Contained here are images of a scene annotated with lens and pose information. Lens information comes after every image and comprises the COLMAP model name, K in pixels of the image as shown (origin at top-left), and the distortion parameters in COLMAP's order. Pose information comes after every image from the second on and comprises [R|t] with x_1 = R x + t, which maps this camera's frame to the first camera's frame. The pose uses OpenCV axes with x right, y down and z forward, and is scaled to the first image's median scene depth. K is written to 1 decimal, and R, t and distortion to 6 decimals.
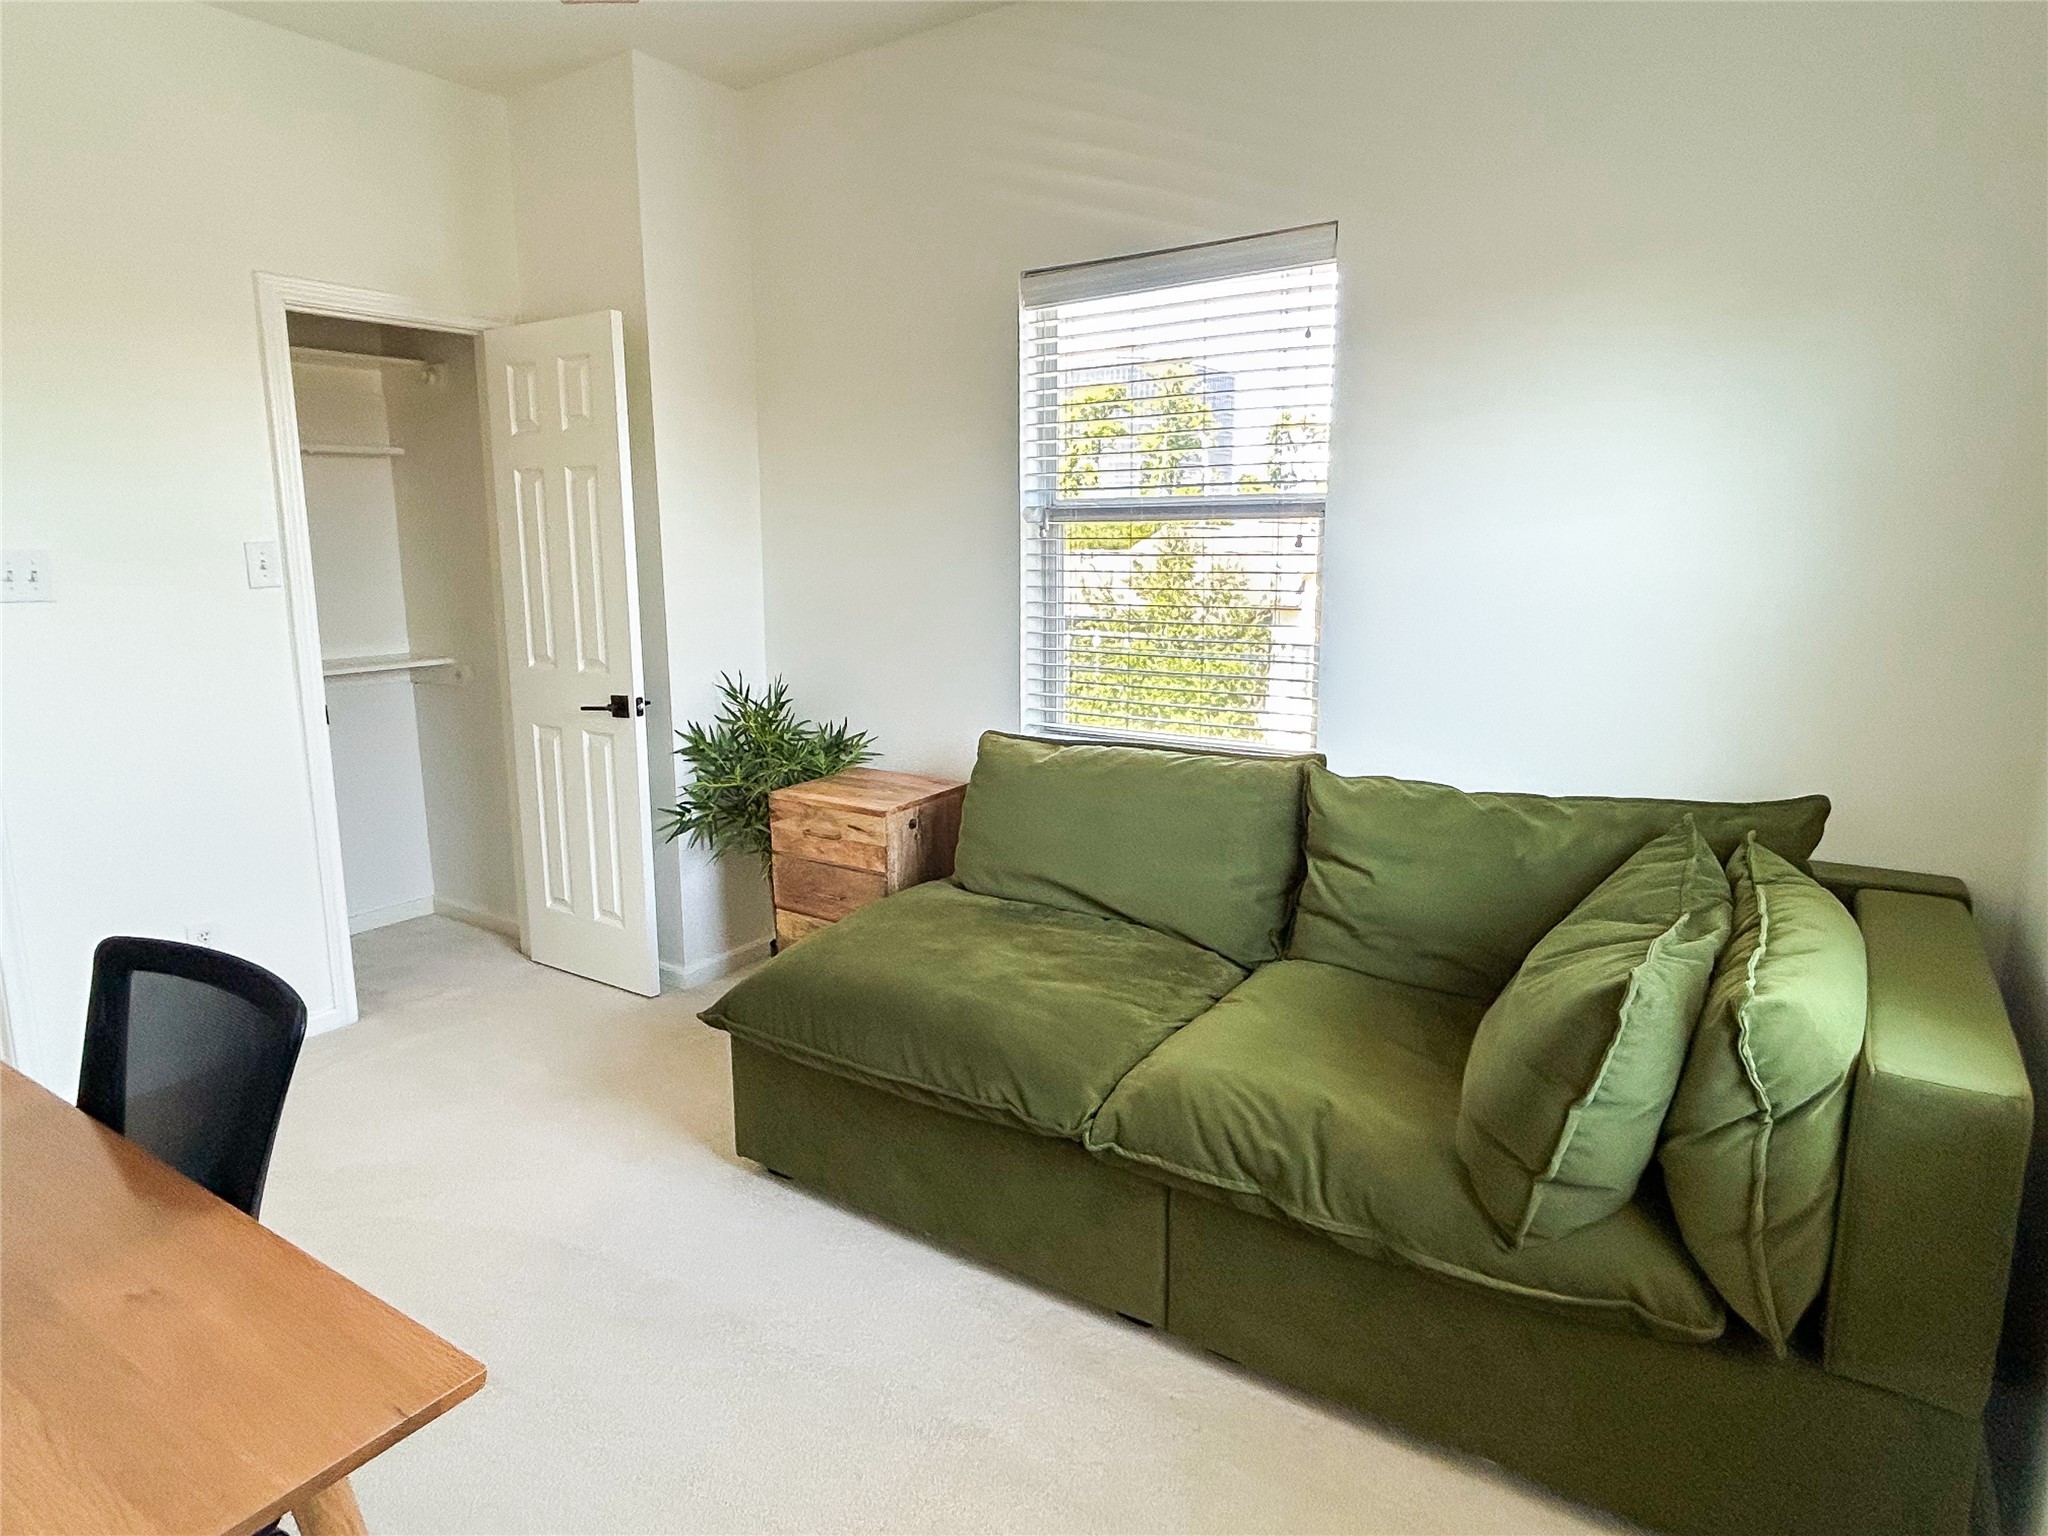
lens RADIAL K [[1209.5, 0, 1024.0], [0, 1209.5, 768.0], [0, 0, 1]] dist [-0.000332, -0.000104]
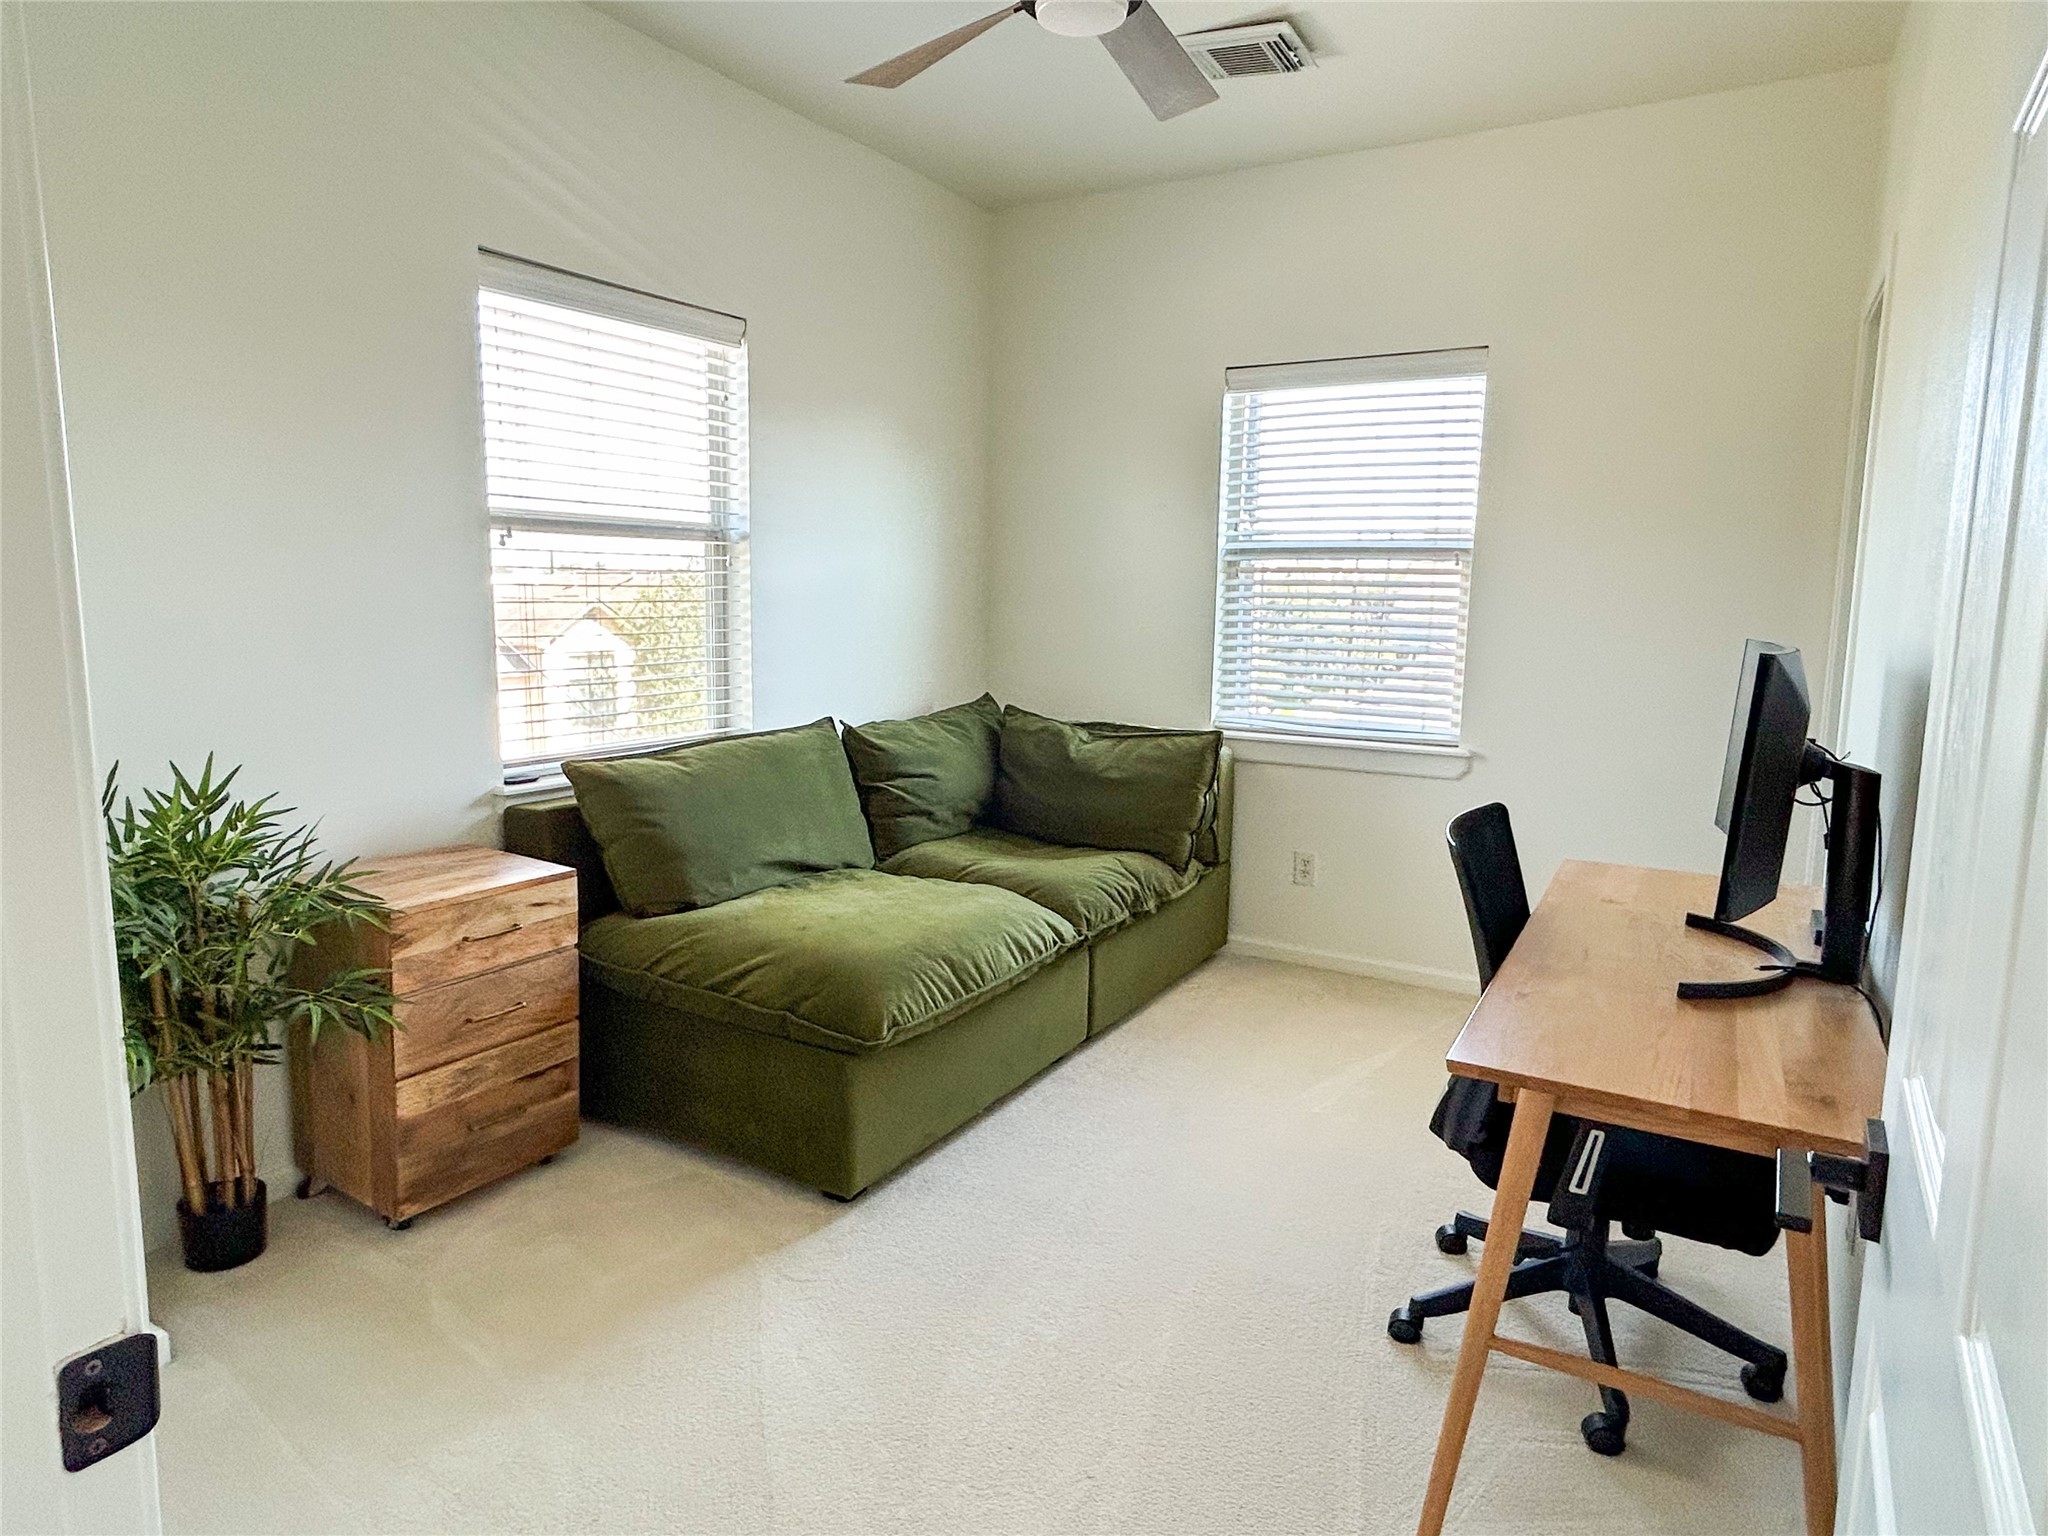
lens RADIAL K [[1209.5, 0, 1024.0], [0, 1209.5, 768.0], [0, 0, 1]] dist [-0.000332, -0.000104]
pose [[-0.073787, -0.142399, 0.987055, -0.948028], [0.171112, 0.973268, 0.153201, -0.106659], [-0.982485, 0.180202, -0.047448, 0.716517]]
